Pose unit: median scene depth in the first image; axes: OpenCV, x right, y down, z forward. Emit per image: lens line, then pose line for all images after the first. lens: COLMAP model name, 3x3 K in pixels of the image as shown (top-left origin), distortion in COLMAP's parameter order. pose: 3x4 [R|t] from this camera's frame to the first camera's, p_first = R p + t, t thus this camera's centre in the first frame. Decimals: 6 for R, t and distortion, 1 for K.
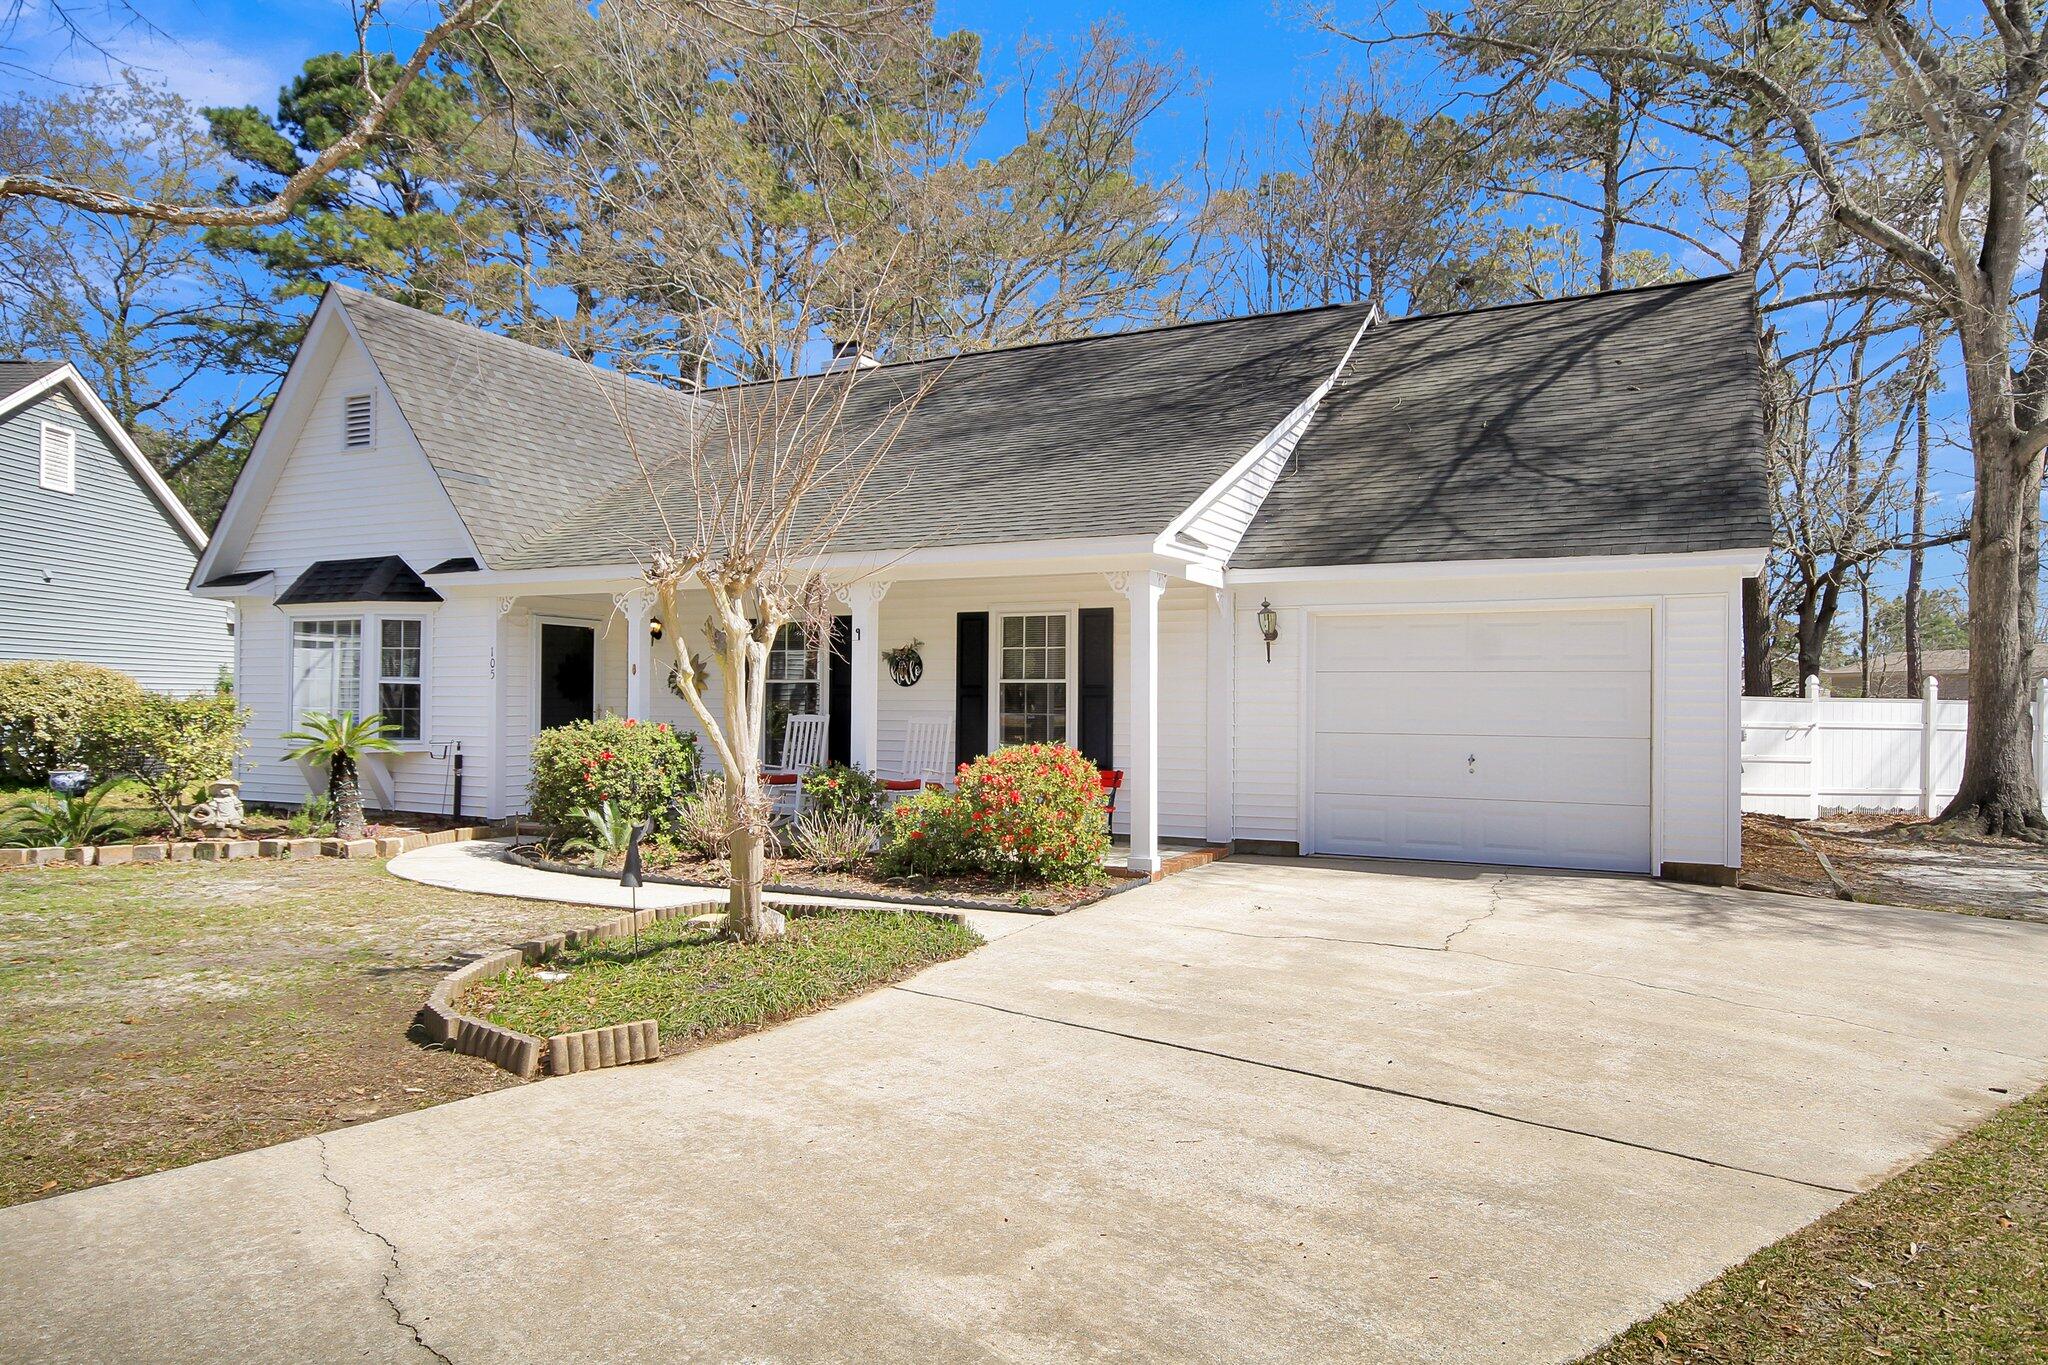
lens RADIAL K [[1332.6, 0, 1022.2], [0, 1332.6, 689.6], [0, 0, 1]] dist [0.017529, 0.000680]
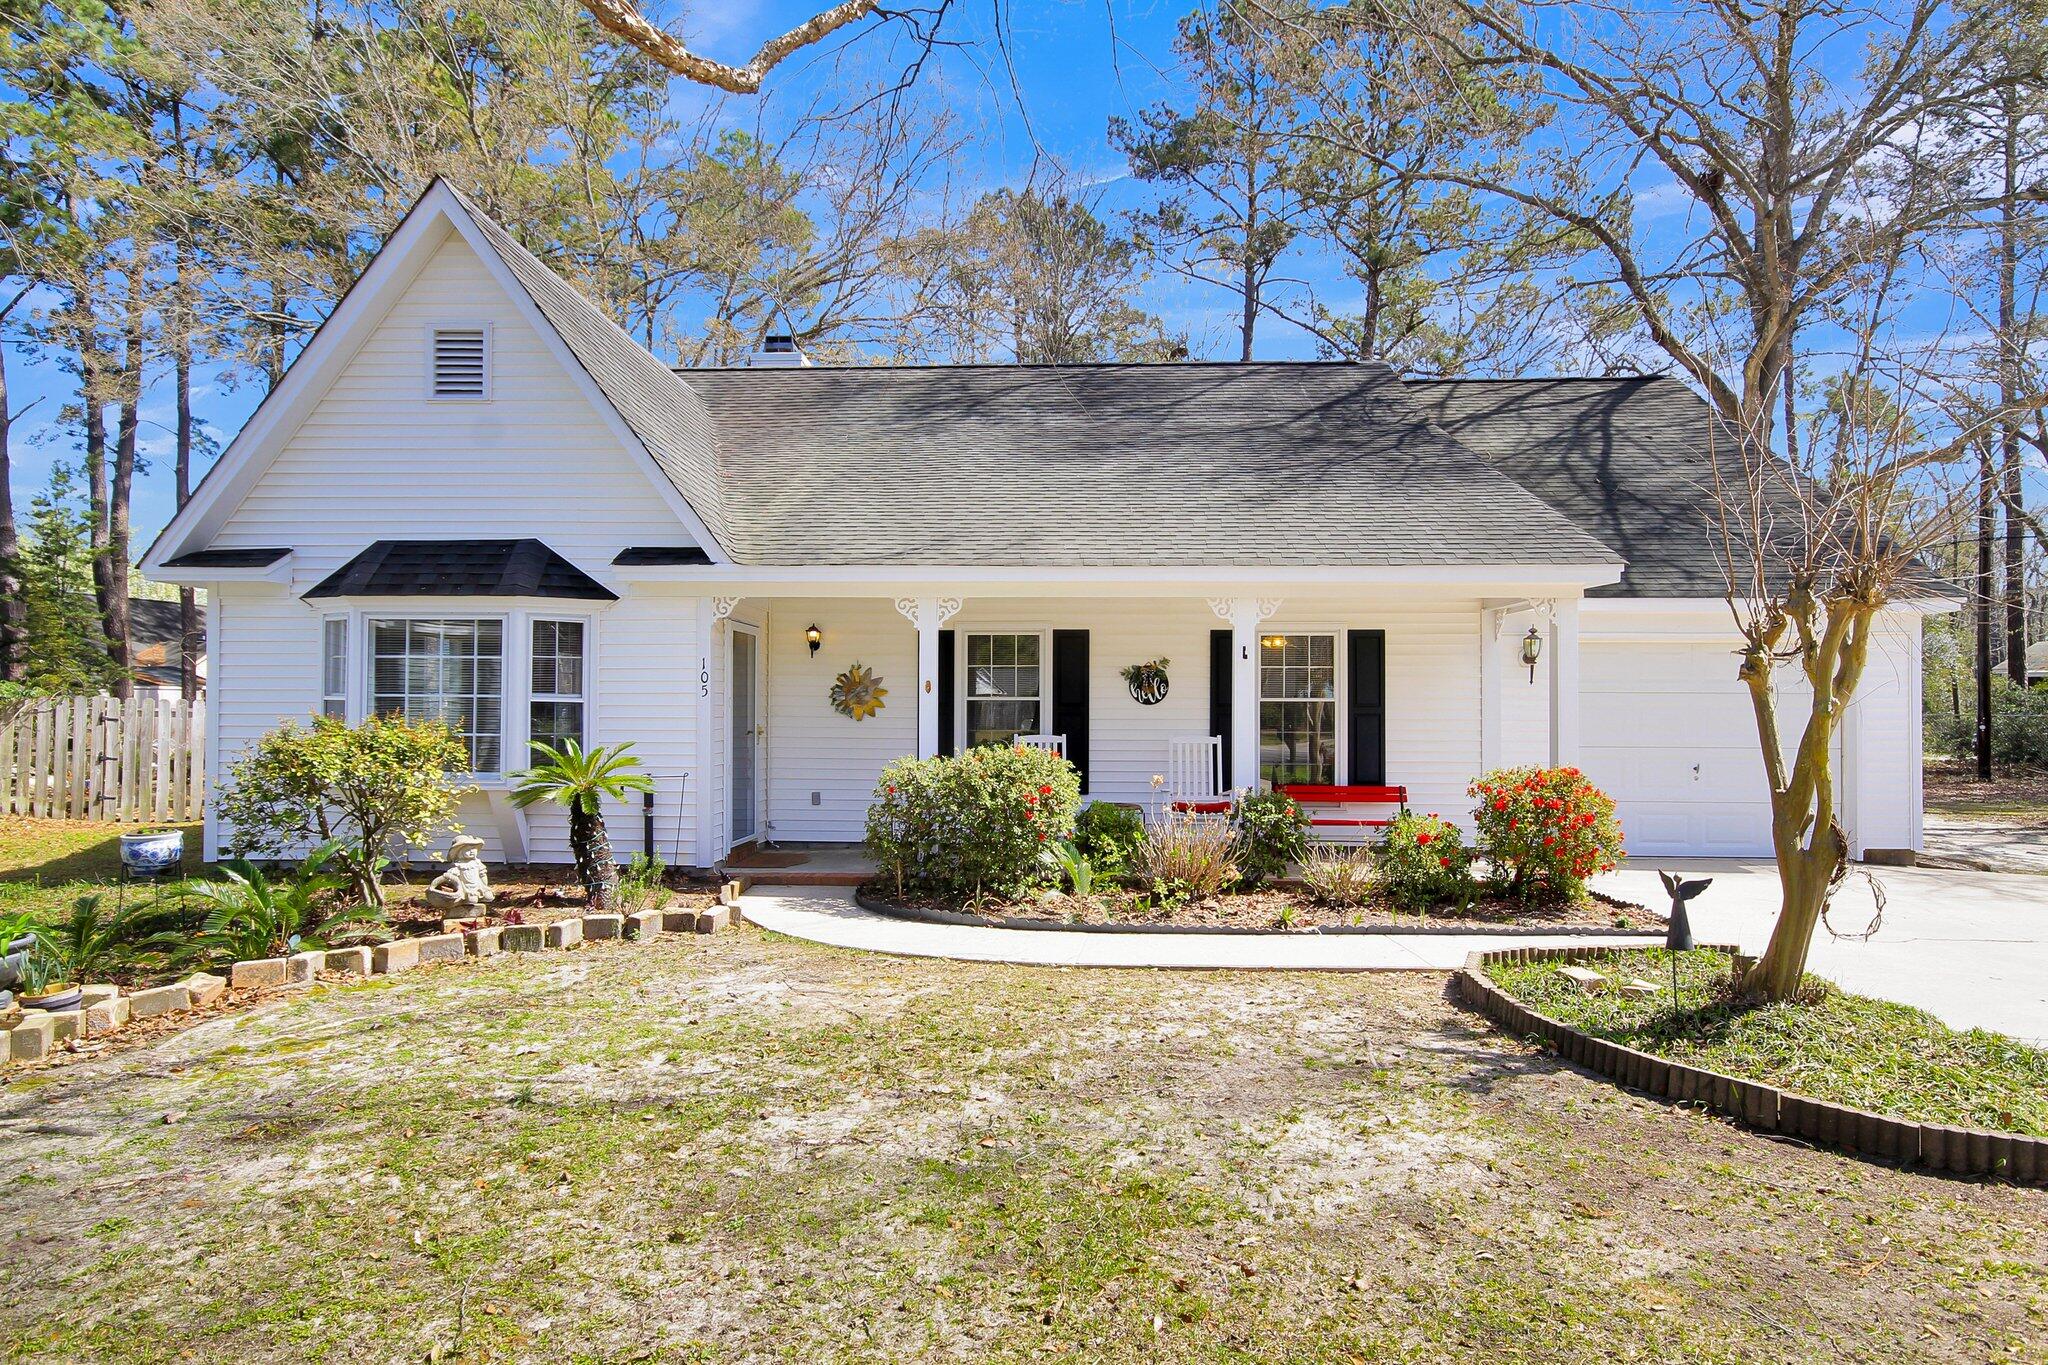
lens RADIAL K [[1194.5, 0, 1022.8], [0, 1194.5, 684.8], [0, 0, 1]] dist [0.000101, 0.009304]
pose [[0.903973, 0.005430, 0.427555, -0.518408], [-0.000713, 0.999937, -0.011193, -0.006793], [-0.427589, 0.009813, 0.903920, 0.244952]]
